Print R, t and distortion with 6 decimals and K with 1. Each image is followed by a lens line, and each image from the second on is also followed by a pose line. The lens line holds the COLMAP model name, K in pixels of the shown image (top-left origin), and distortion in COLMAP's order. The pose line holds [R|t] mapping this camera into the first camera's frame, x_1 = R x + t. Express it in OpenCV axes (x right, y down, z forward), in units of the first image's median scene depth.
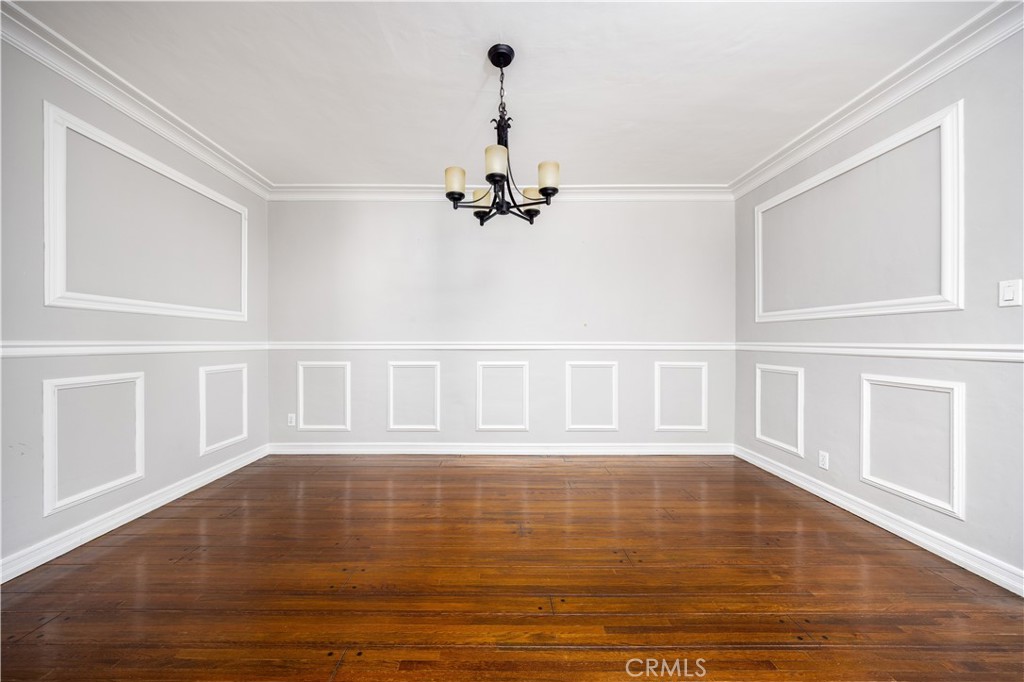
lens RADIAL K [[356.0, 0, 496.2], [0, 356.0, 340.8], [0, 0, 1]] dist [-0.005180, -0.000428]
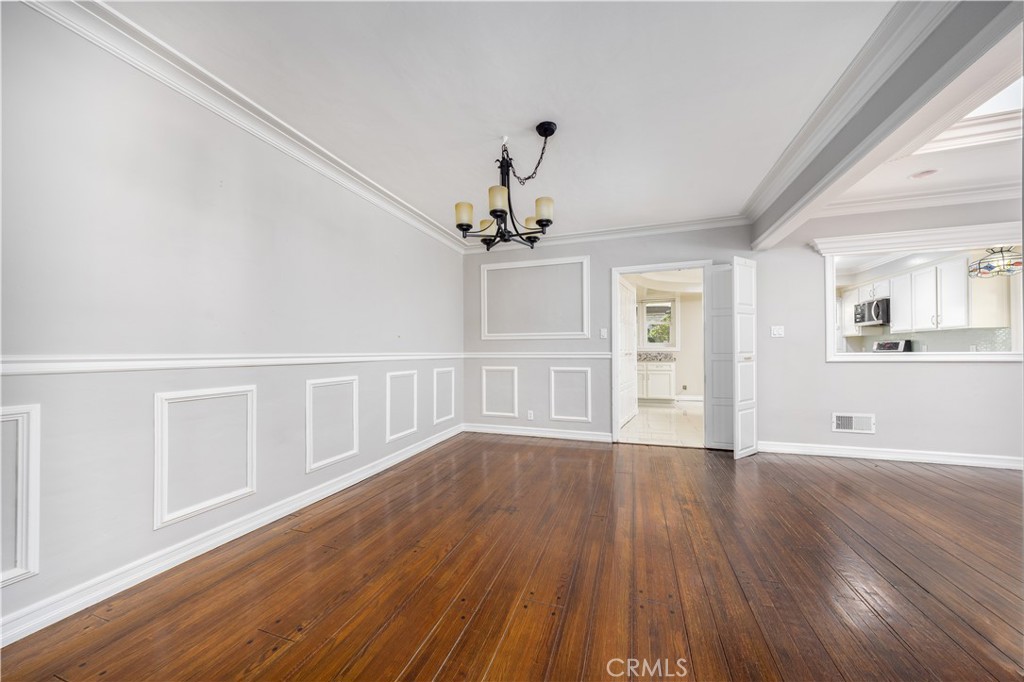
lens RADIAL K [[356.0, 0, 498.6], [0, 356.0, 348.3], [0, 0, 1]] dist [-0.005180, -0.000428]
pose [[0.344127, 0.004557, 0.938912, -0.817280], [0.005754, 0.999959, -0.006962, -0.003162], [-0.938906, 0.007798, 0.344086, 0.470868]]
